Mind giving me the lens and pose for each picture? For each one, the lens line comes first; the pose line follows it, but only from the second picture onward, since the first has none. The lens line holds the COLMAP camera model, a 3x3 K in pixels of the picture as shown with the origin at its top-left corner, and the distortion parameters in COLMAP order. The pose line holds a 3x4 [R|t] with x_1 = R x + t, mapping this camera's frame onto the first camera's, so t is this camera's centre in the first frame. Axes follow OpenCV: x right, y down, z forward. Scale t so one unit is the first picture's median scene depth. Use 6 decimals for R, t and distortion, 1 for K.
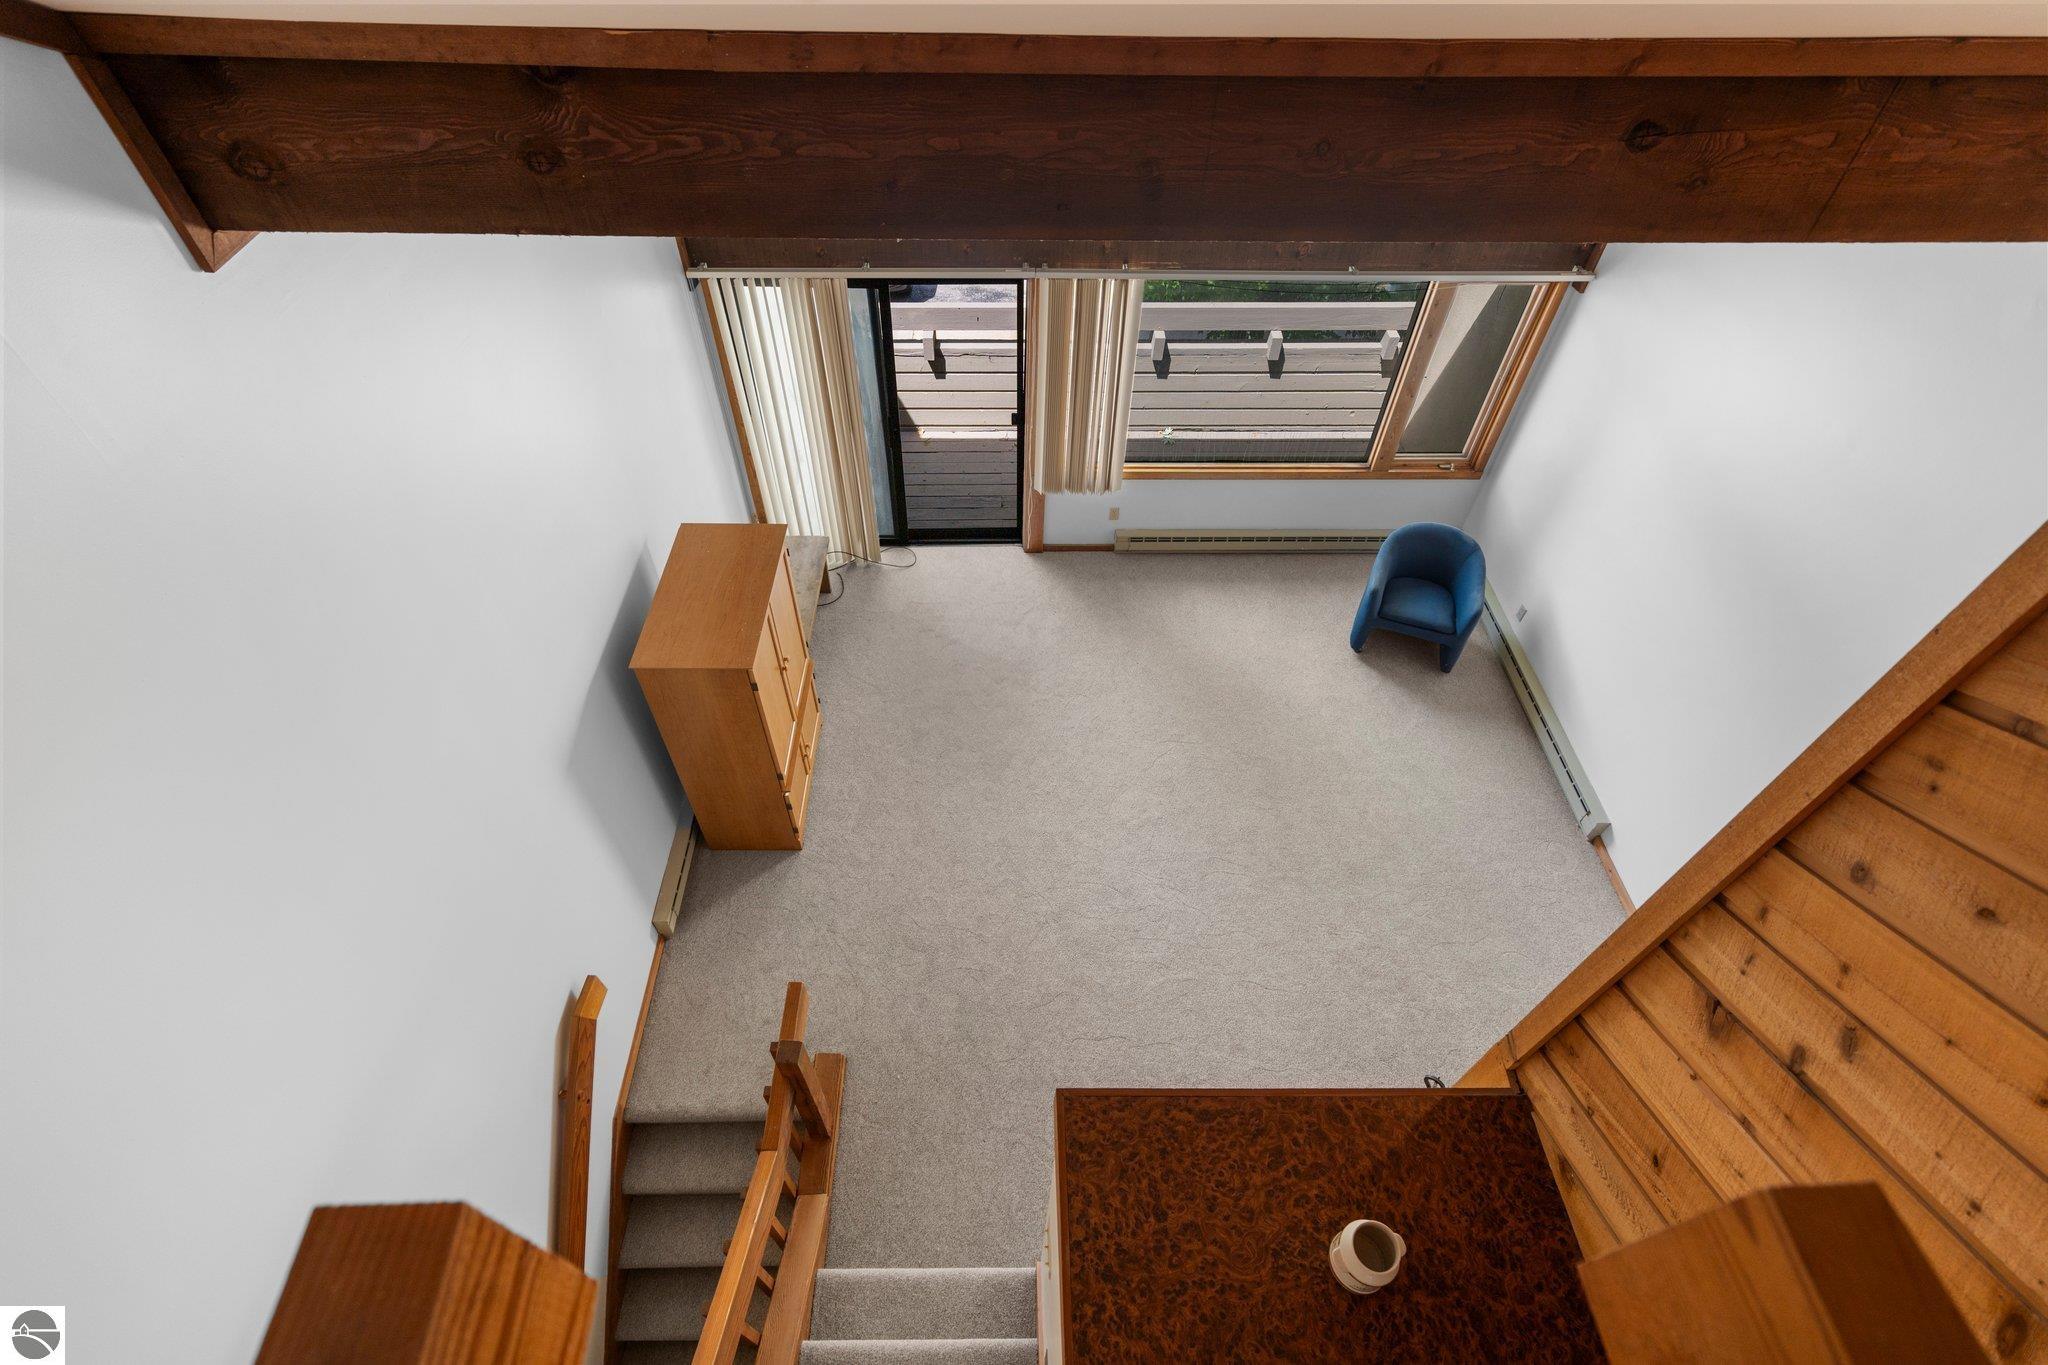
lens RADIAL K [[938.8, 0, 1024.0], [0, 938.8, 682.5], [0, 0, 1]] dist [0.000108, 0.001318]
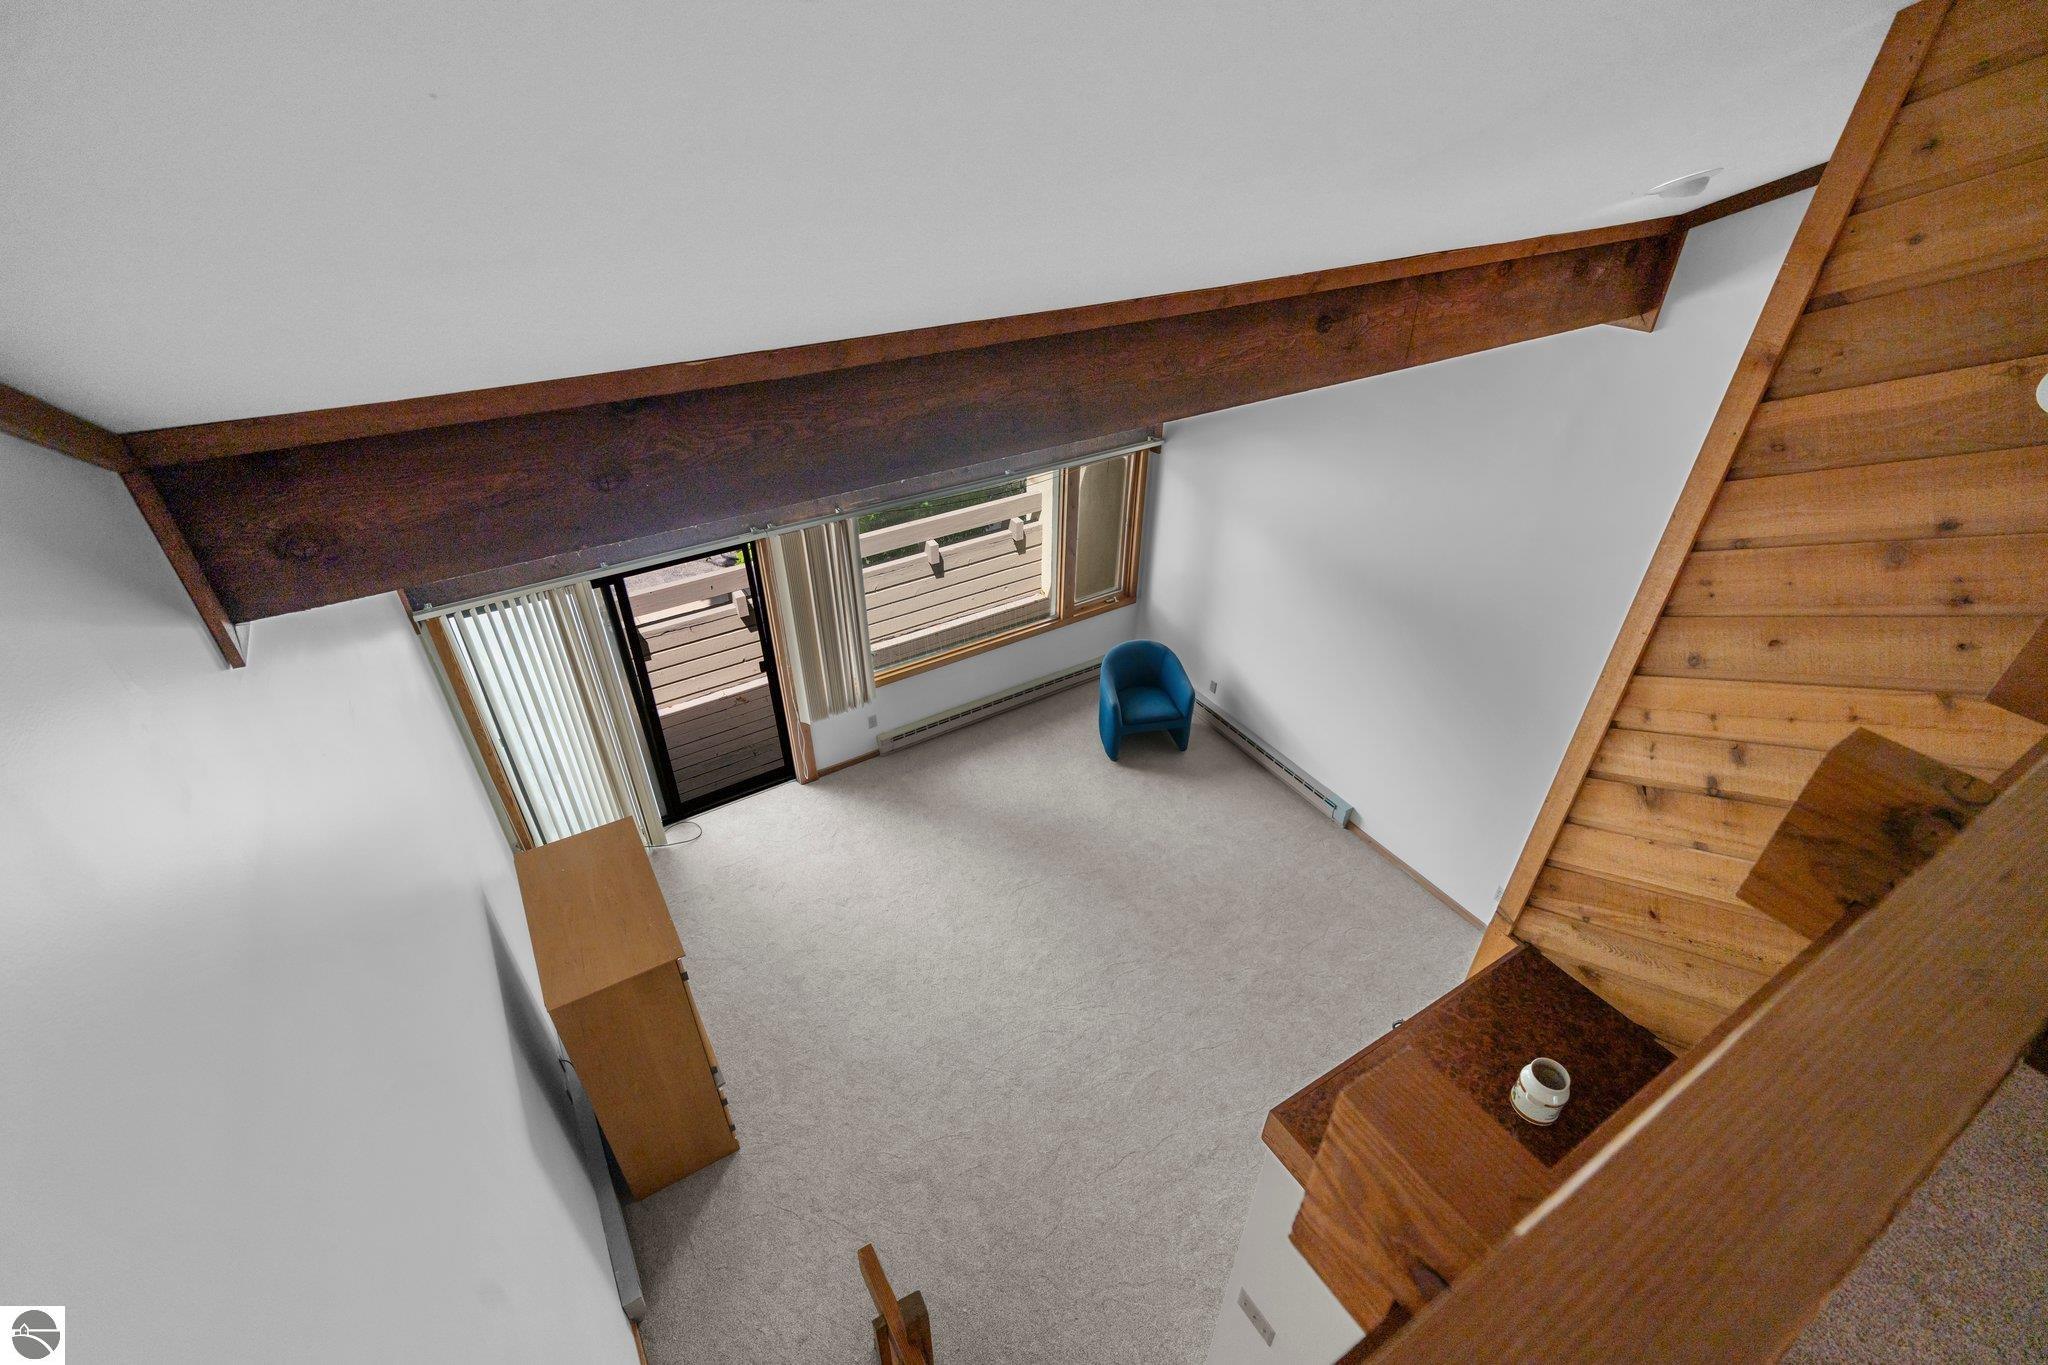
lens RADIAL K [[908.1, 0, 1024.0], [0, 908.1, 682.5], [0, 0, 1]] dist [-0.001379, 0.000583]
pose [[0.860225, -0.299815, 0.412460, -0.224742], [0.387851, 0.909836, -0.147545, 0.002391], [-0.331034, 0.286895, 0.898948, -0.018881]]
